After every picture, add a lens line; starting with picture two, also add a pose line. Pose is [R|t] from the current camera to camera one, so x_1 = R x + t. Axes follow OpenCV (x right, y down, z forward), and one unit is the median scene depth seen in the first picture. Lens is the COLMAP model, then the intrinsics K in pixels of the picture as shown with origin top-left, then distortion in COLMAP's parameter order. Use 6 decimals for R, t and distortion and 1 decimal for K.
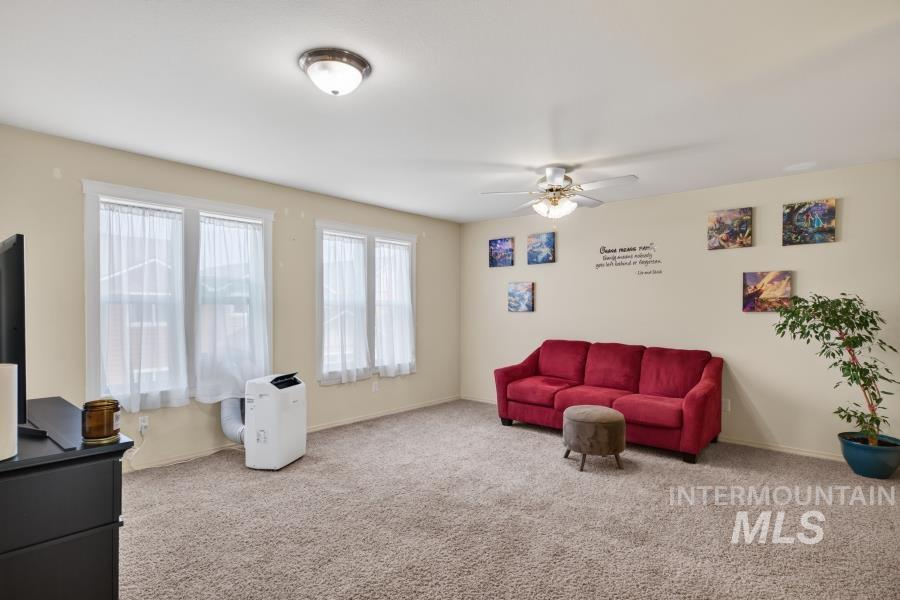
lens RADIAL K [[463.1, 0, 446.0], [0, 463.1, 306.5], [0, 0, 1]] dist [-0.002621, -0.000350]
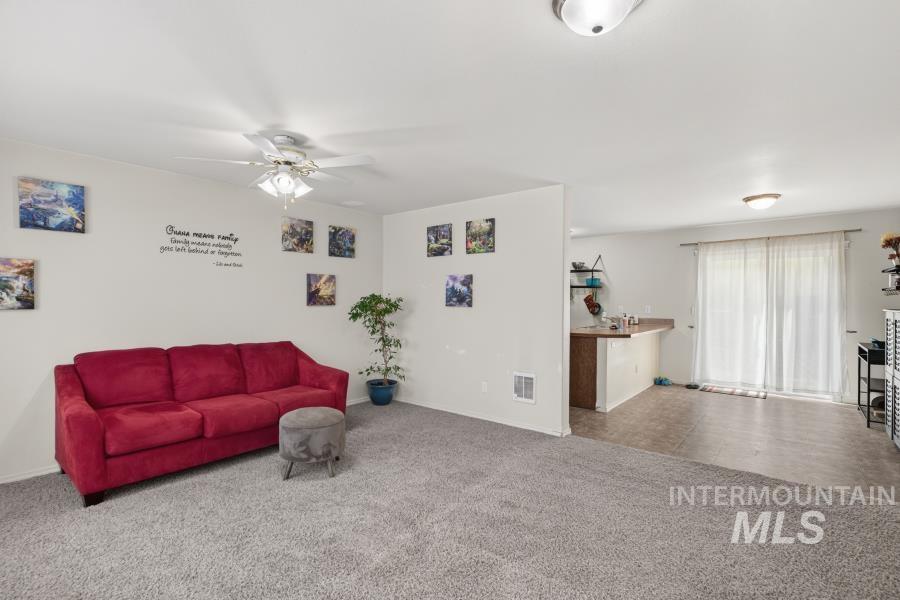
lens RADIAL K [[420.4, 0, 449.3], [0, 420.4, 307.4], [0, 0, 1]] dist [-0.002951, -0.000311]
pose [[-0.015275, -0.023969, 0.999596, -0.463922], [-0.014307, 0.999616, 0.023751, -0.015612], [-0.999781, -0.013938, -0.015612, 0.627013]]
